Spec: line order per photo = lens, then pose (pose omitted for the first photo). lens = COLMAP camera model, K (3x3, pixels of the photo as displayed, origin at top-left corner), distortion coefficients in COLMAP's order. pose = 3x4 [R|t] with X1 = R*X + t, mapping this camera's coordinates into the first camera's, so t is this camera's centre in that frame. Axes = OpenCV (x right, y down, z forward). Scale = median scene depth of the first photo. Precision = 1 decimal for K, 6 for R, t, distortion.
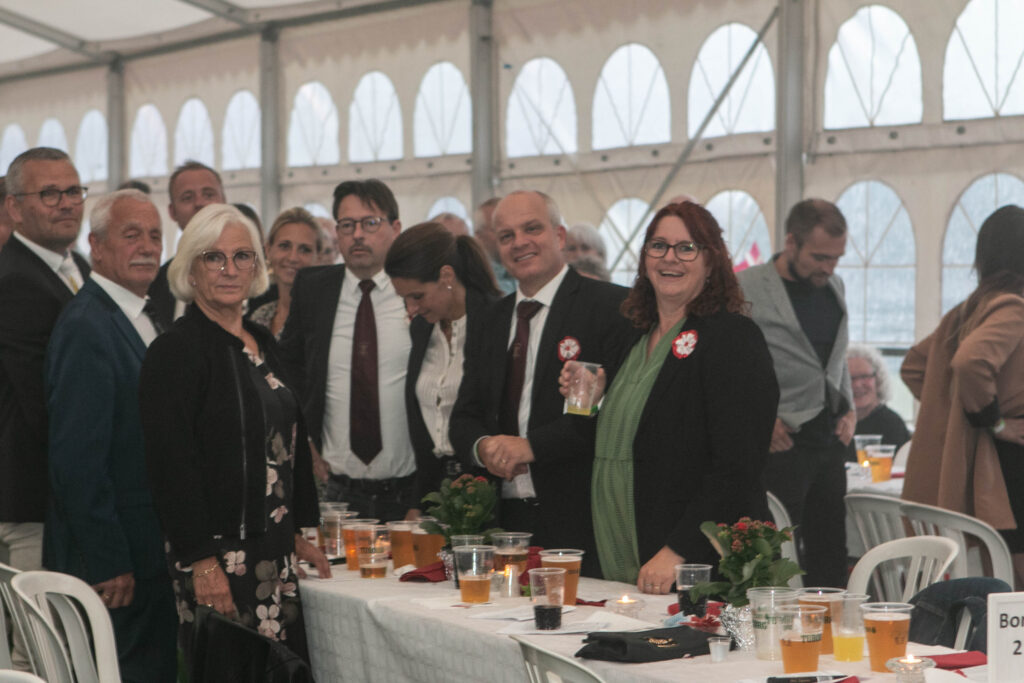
lens RADIAL K [[3046.6, 0, 512.1], [0, 3046.6, 340.8], [0, 0, 1]] dist [0.037101, 0.000000]
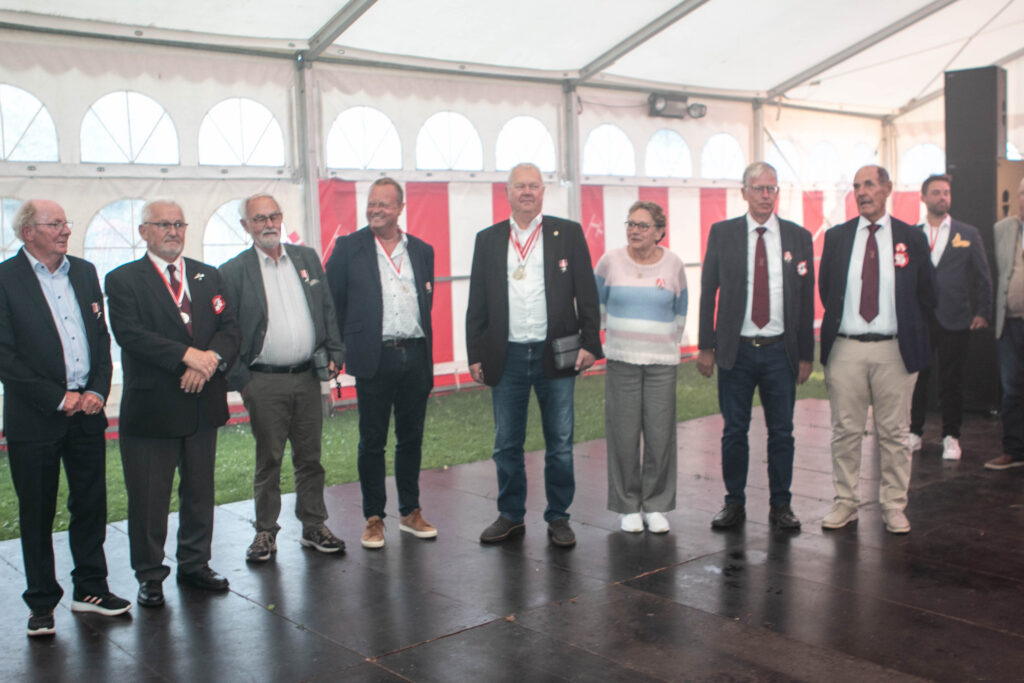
lens RADIAL K [[1127.6, 0, 511.8], [0, 1127.6, 340.5], [0, 0, 1]] dist [-0.020449, 0.000000]
pose [[-0.228971, -0.078839, 0.970235, -0.406631], [0.045645, 0.994749, 0.091603, -0.017651], [-0.972362, 0.065261, -0.224170, 0.748105]]
